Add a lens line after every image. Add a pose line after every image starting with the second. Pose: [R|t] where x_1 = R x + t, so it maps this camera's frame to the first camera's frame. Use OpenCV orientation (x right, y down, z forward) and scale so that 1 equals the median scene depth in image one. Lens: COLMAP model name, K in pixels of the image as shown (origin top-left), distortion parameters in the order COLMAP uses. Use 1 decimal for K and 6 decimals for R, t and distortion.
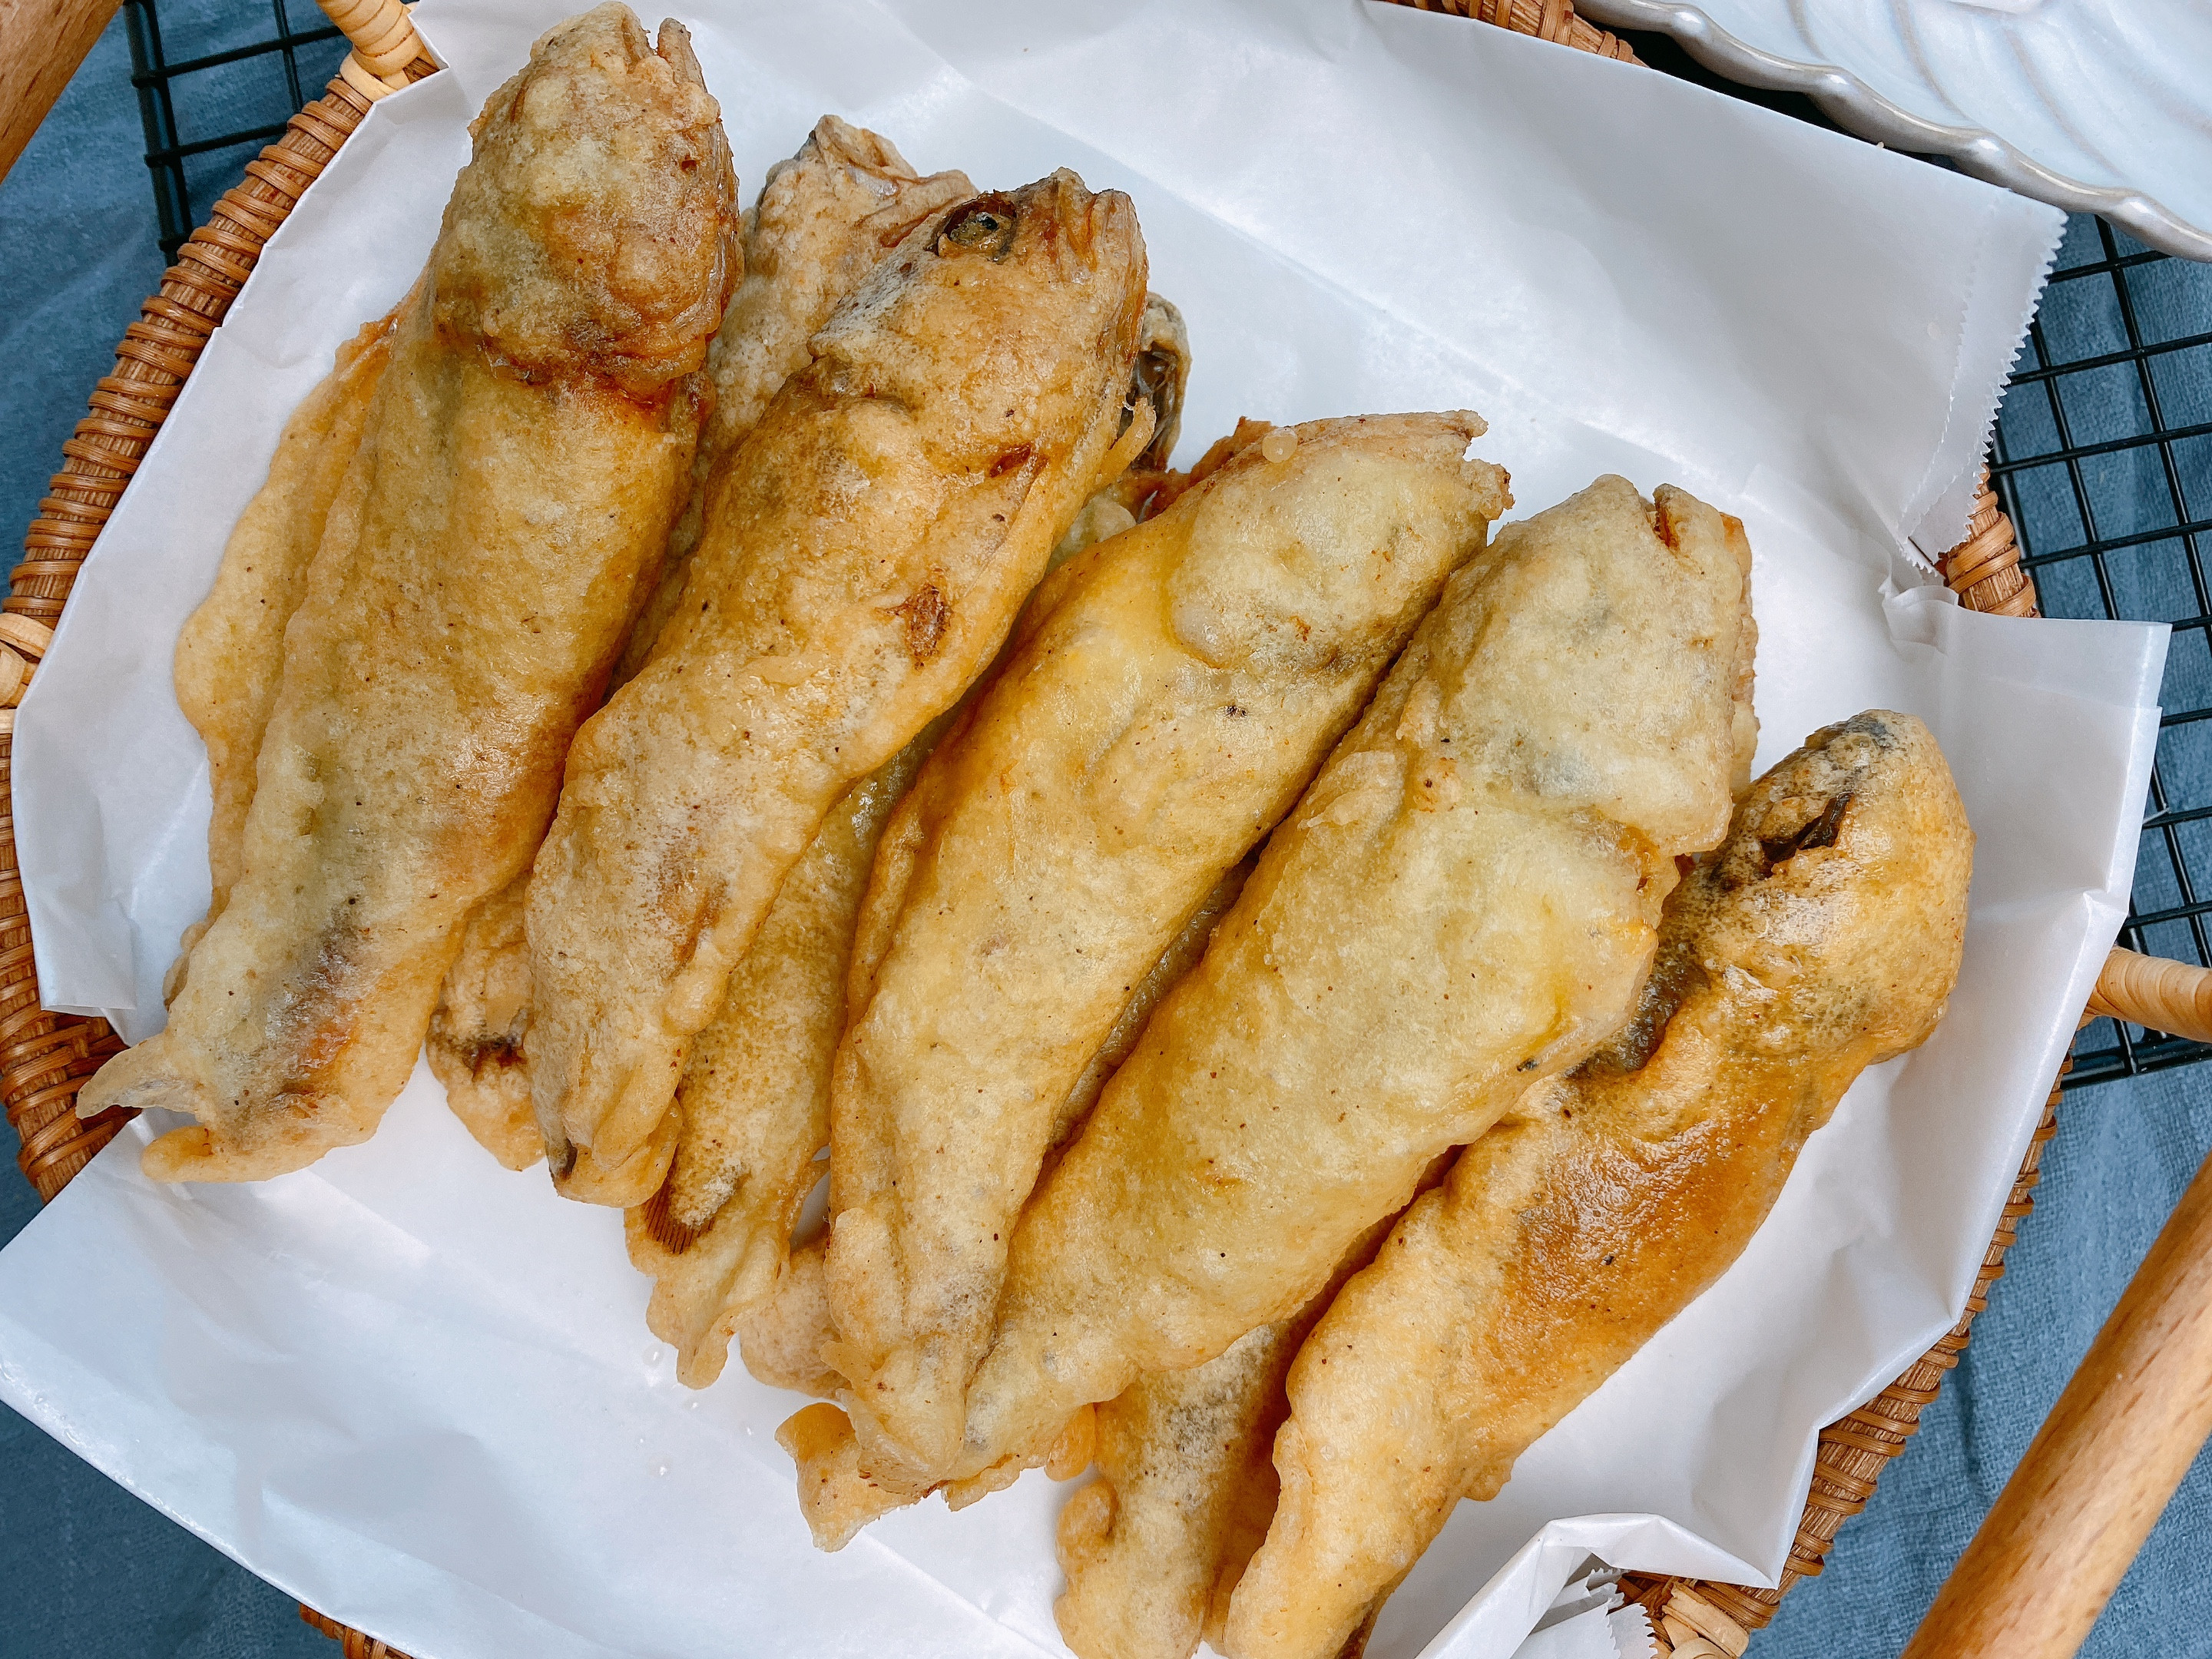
lens RADIAL K [[1706.2, 0, 1106.0], [0, 1706.2, 829.5], [0, 0, 1]] dist [0.199639, -0.372358]
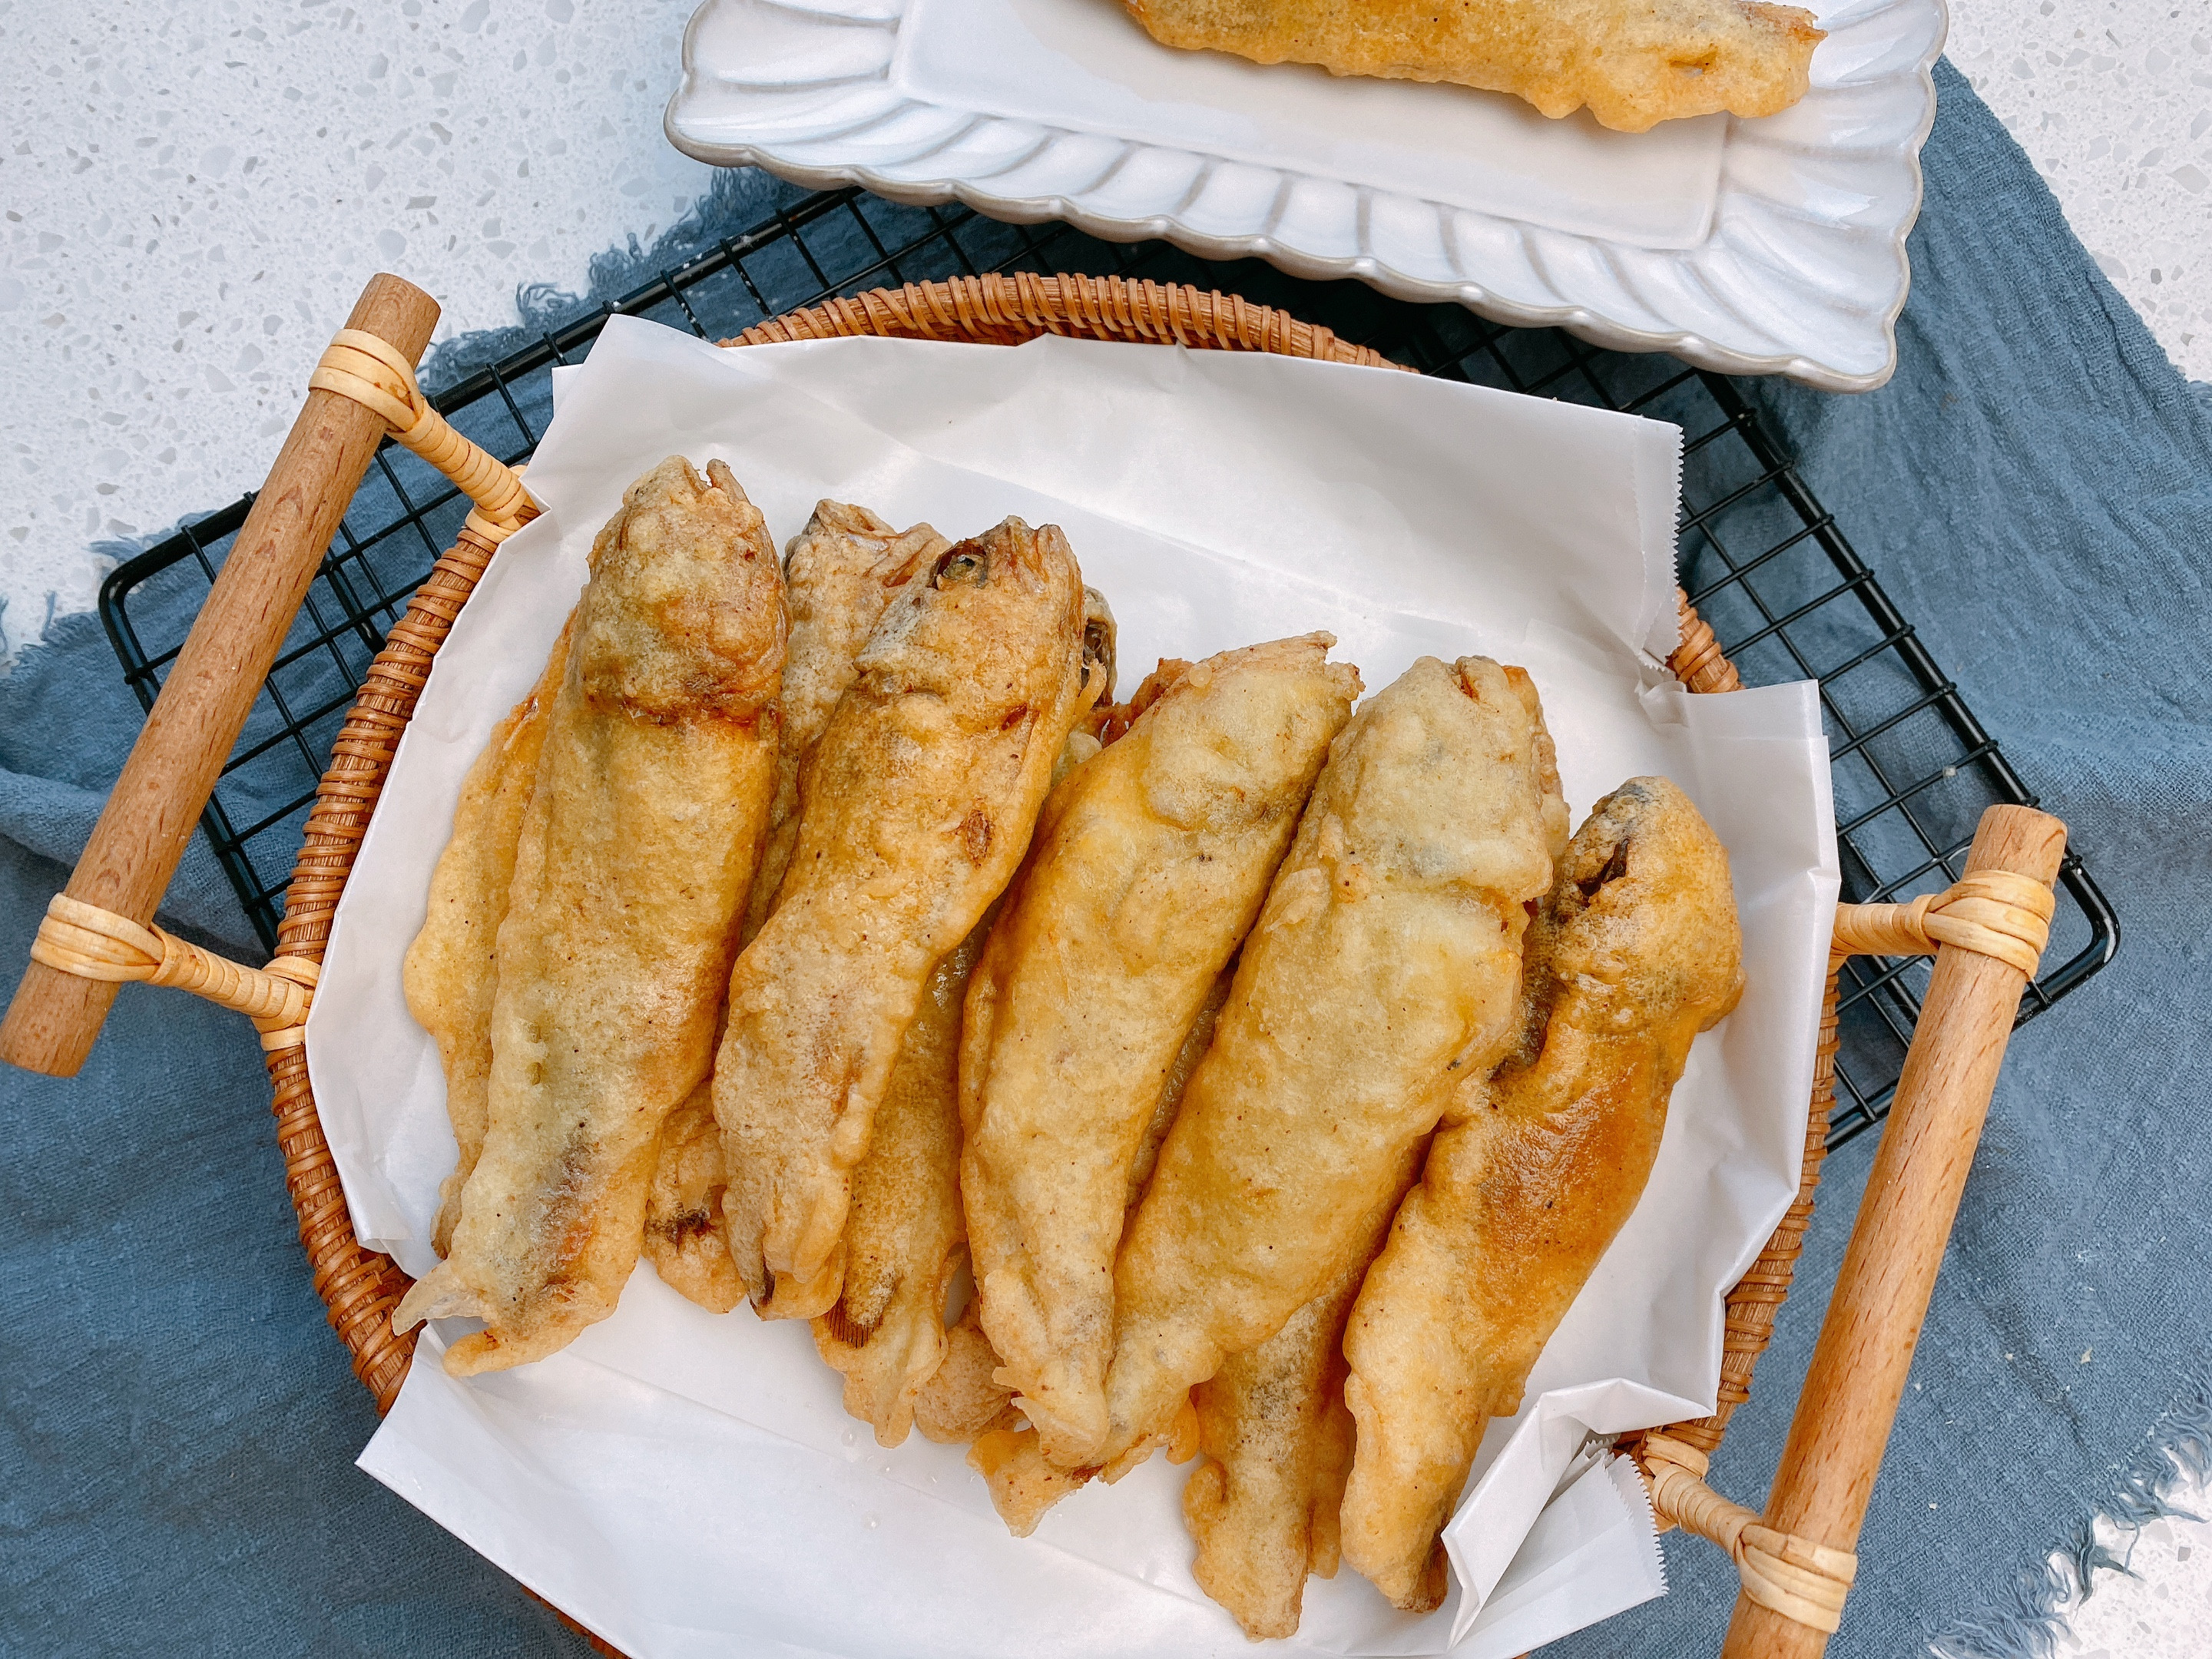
lens RADIAL K [[1717.7, 0, 1073.0], [0, 1717.7, 822.4], [0, 0, 1]] dist [0.237458, -0.000228]
pose [[0.984128, -0.173054, 0.039305, -0.078630], [0.176823, 0.975007, -0.134517, 0.071196], [-0.015044, 0.139332, 0.990131, -0.400468]]
